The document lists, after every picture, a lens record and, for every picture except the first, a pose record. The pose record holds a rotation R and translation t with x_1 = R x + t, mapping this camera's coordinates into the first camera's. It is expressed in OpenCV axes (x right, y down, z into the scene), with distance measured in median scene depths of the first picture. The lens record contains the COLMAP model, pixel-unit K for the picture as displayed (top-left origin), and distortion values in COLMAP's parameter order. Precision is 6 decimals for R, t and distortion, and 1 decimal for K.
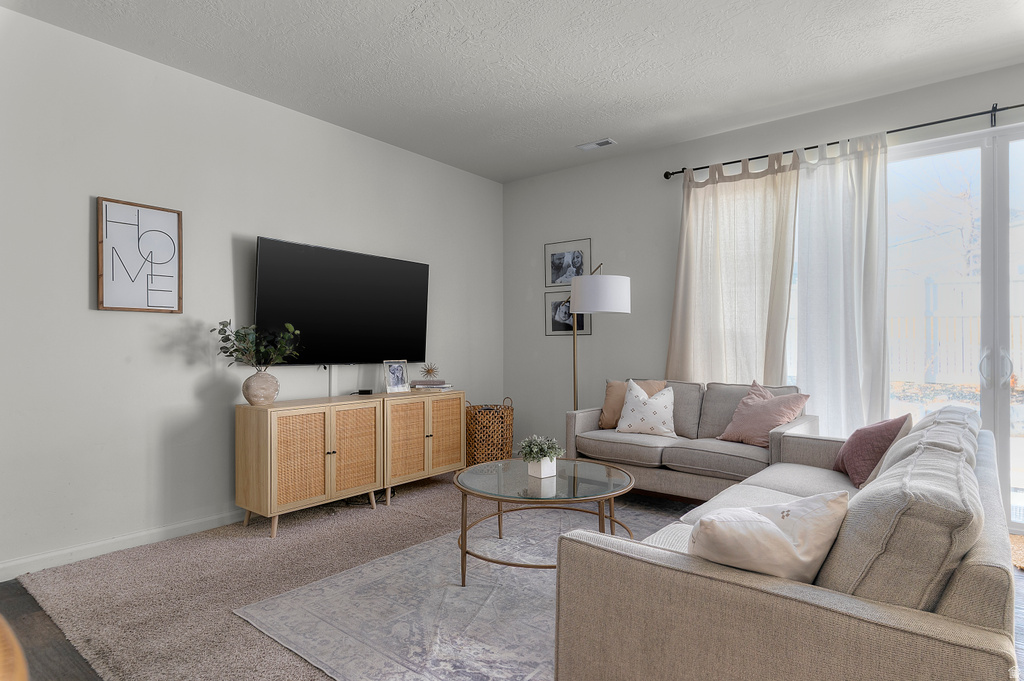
lens RADIAL K [[553.4, 0, 520.6], [0, 553.4, 342.5], [0, 0, 1]] dist [0.003032, -0.004830]
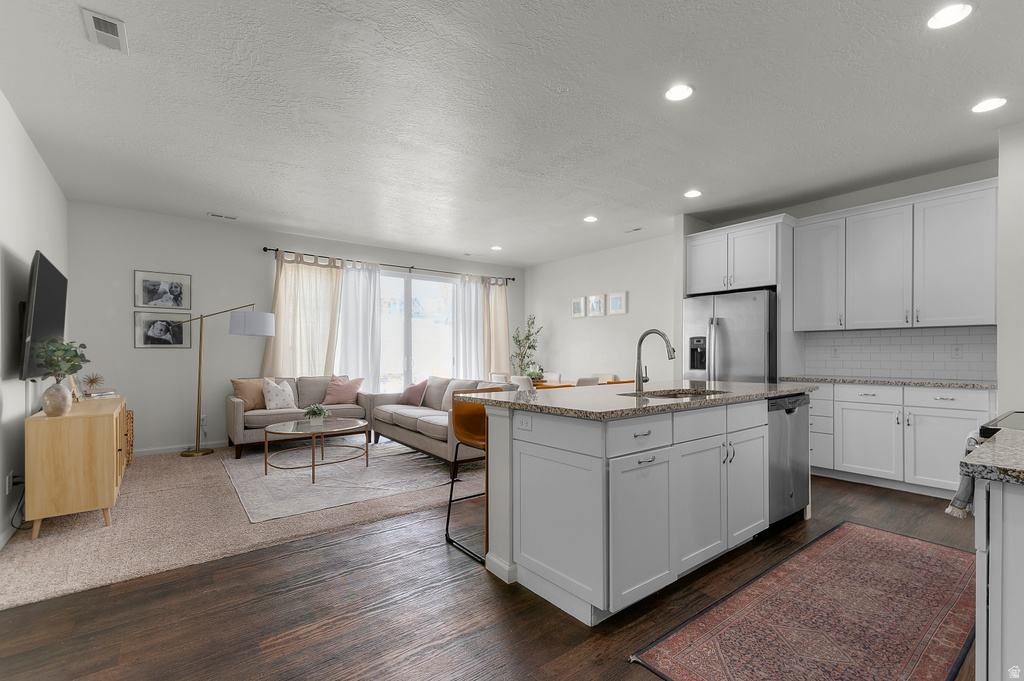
lens RADIAL K [[448.9, 0, 536.5], [0, 448.9, 356.2], [0, 0, 1]] dist [-0.002469, -0.000571]
pose [[0.214463, -0.004597, 0.976721, -1.044536], [-0.003666, 0.999978, 0.005512, -0.005148], [-0.976725, -0.004762, 0.214442, -0.052813]]
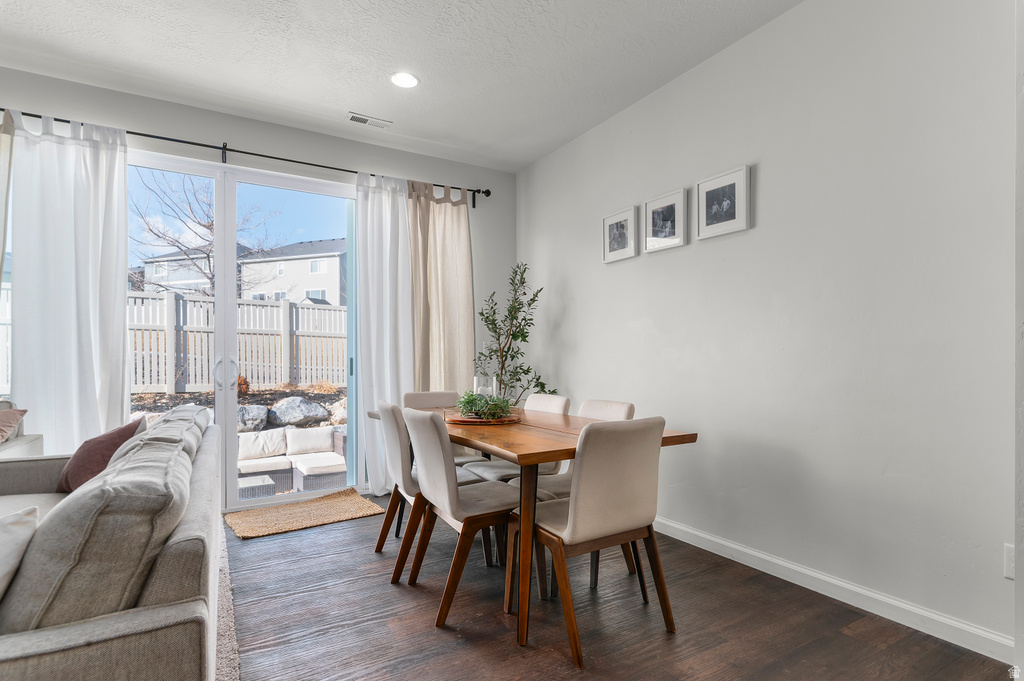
lens RADIAL K [[528.6, 0, 533.7], [0, 528.6, 361.6], [0, 0, 1]] dist [0.002405, -0.000728]
pose [[0.347055, -0.002242, 0.937842, 0.040140], [-0.002284, 0.999992, 0.003236, 0.018054], [-0.937842, -0.003265, 0.347047, 0.010383]]
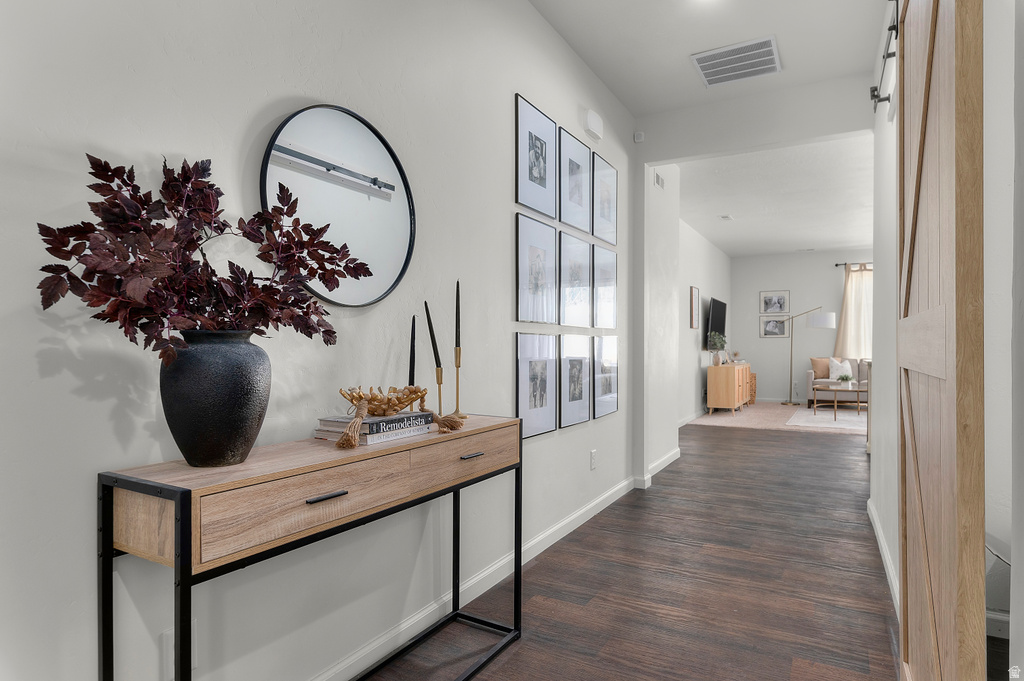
lens RADIAL K [[553.4, 0, 513.4], [0, 553.4, 344.1], [0, 0, 1]] dist [0.003032, -0.004830]
pose [[0.992721, 0.000512, 0.120436, -1.601224], [-0.000968, 0.999993, 0.003721, 0.006059], [-0.120433, -0.003810, 0.992714, -1.294057]]
